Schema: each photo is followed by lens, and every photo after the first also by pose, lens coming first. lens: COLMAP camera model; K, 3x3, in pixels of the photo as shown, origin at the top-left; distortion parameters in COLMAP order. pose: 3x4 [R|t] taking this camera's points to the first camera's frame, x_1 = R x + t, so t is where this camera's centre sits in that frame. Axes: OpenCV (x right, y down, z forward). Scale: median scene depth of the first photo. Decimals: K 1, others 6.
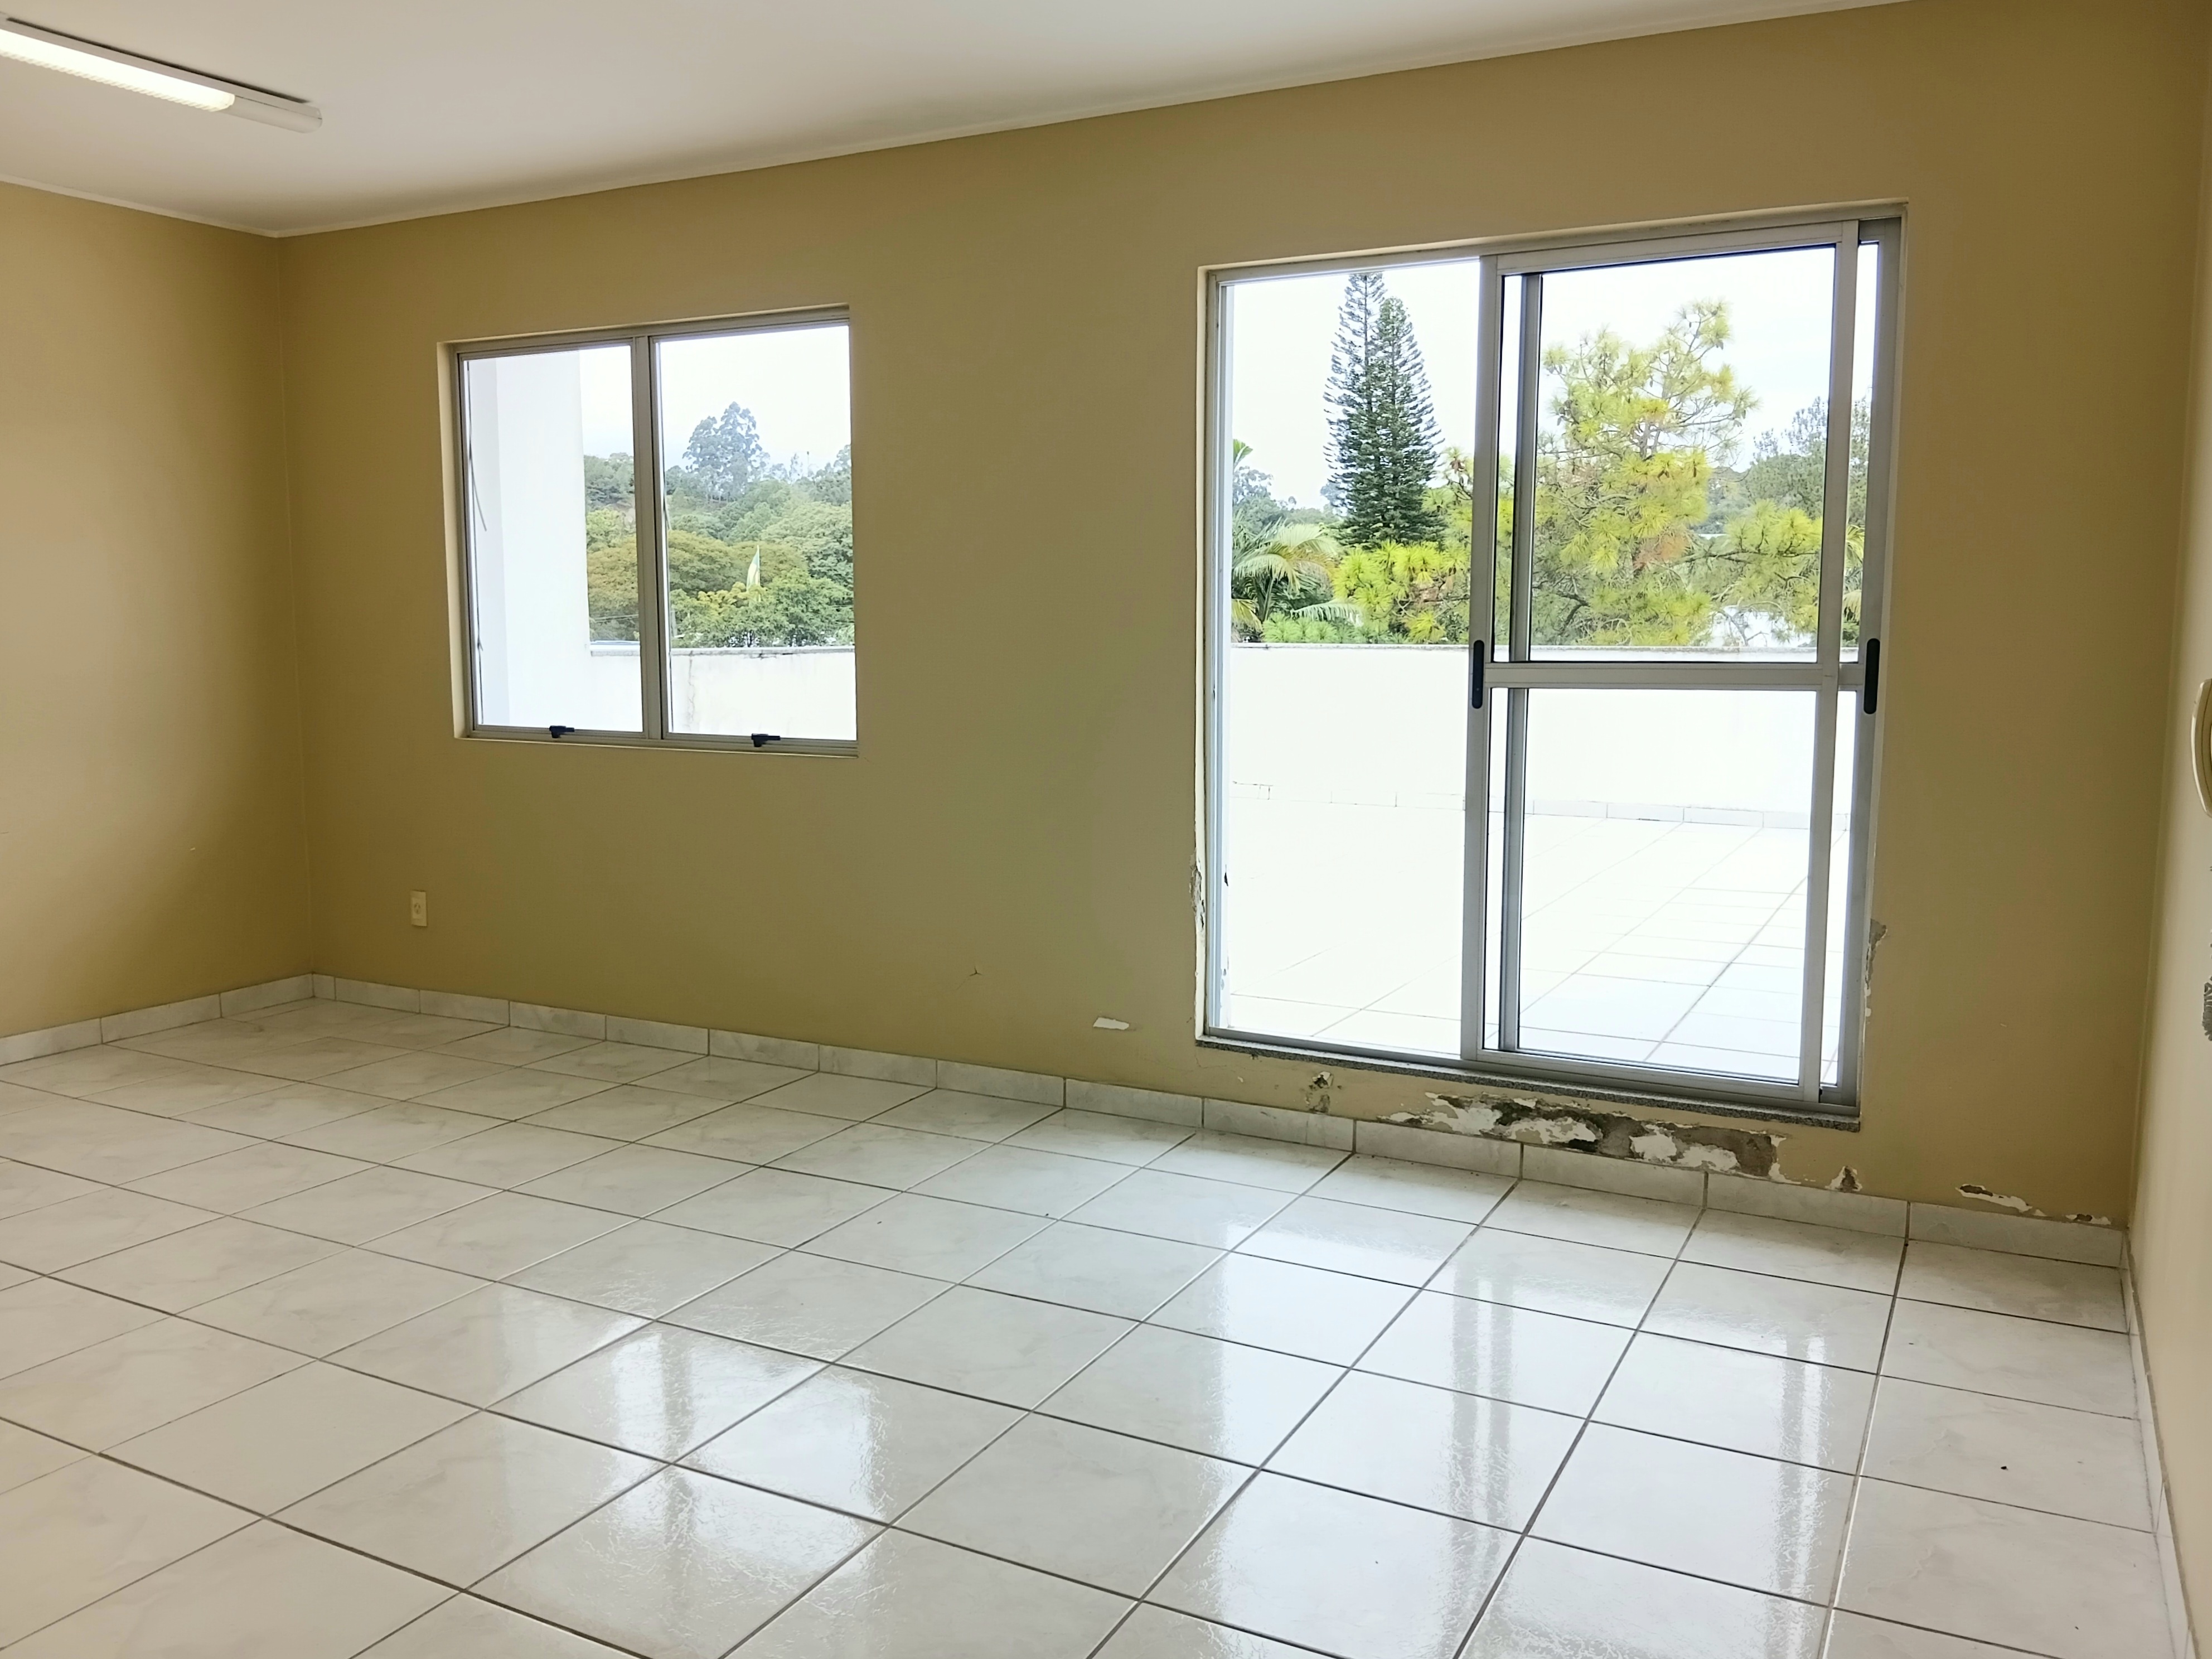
lens RADIAL K [[1727.2, 0, 1106.0], [0, 1727.2, 829.5], [0, 0, 1]] dist [0.082385, -0.161074]
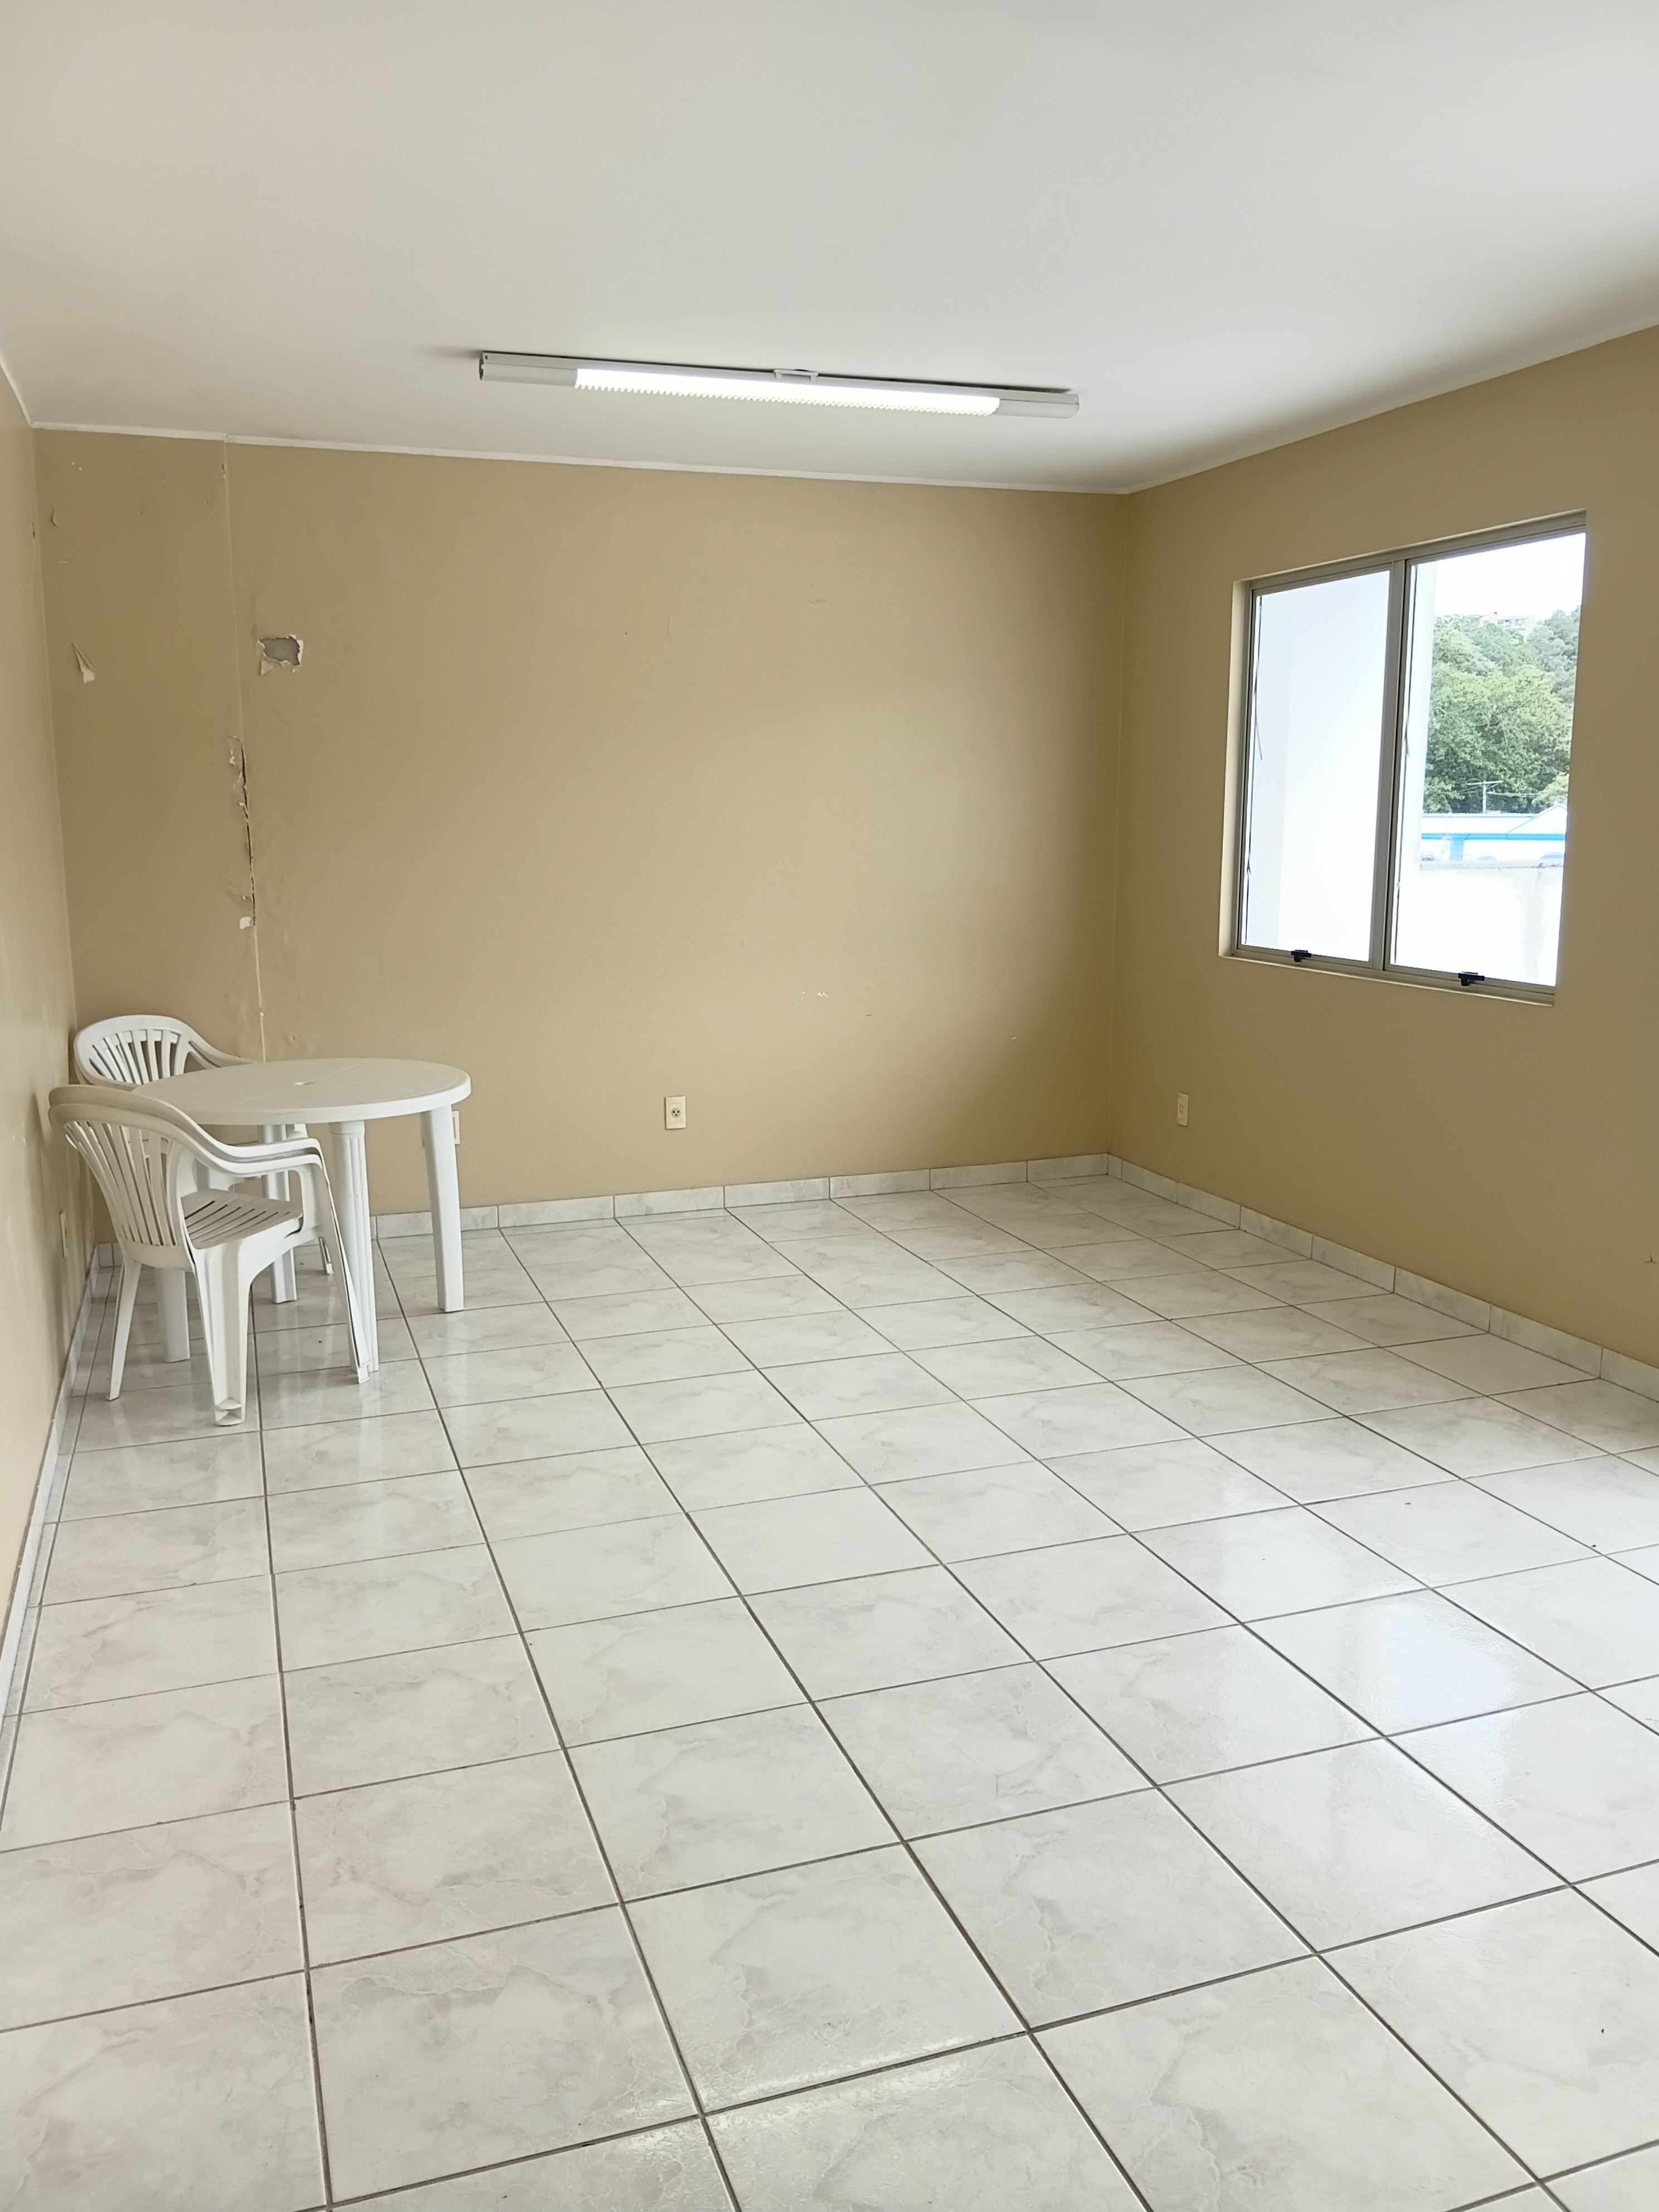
lens RADIAL K [[1727.2, 0, 829.5], [0, 1727.2, 1106.0], [0, 0, 1]] dist [0.082385, -0.161074]
pose [[0.734191, 0.114821, -0.669163, 0.193924], [-0.074320, 0.993265, 0.088892, -0.041783], [0.674863, -0.015532, 0.737780, 0.053657]]
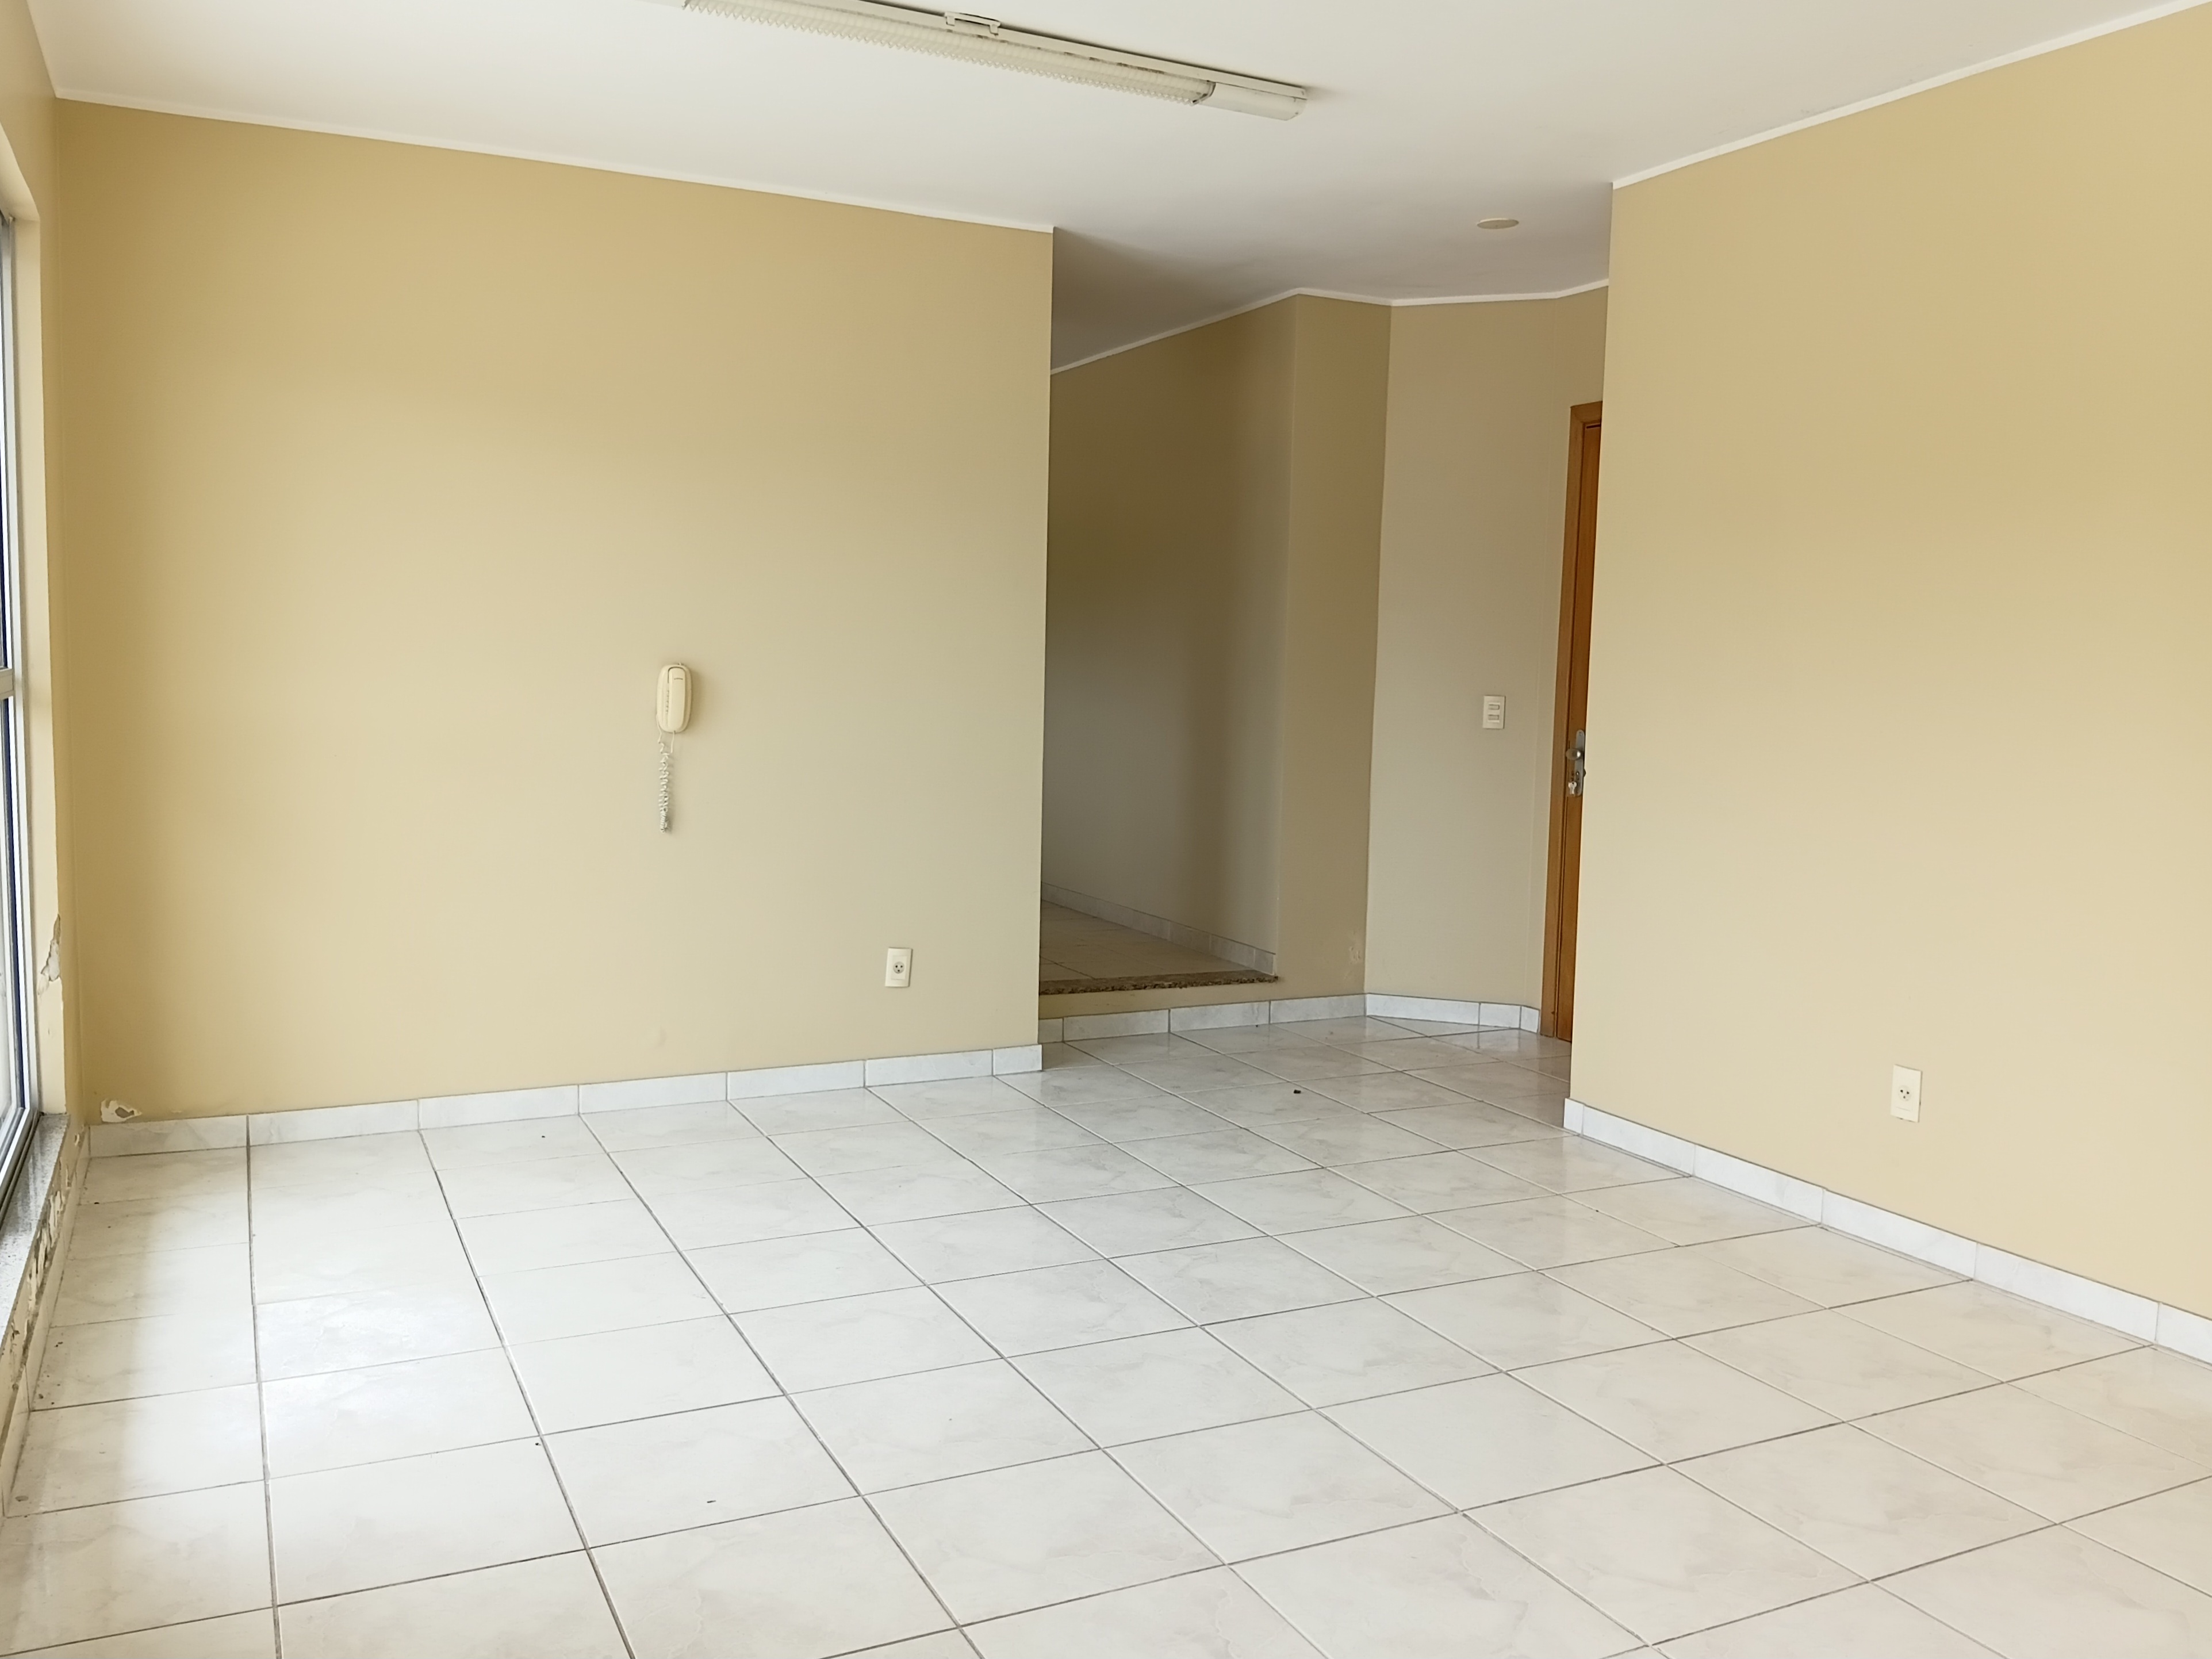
lens RADIAL K [[1727.2, 0, 1106.0], [0, 1727.2, 829.5], [0, 0, 1]] dist [0.082385, -0.161074]
pose [[-0.805992, -0.075435, 0.587100, -0.488754], [0.049217, 0.979871, 0.193468, -0.123818], [-0.589876, 0.184829, -0.786056, 1.061378]]
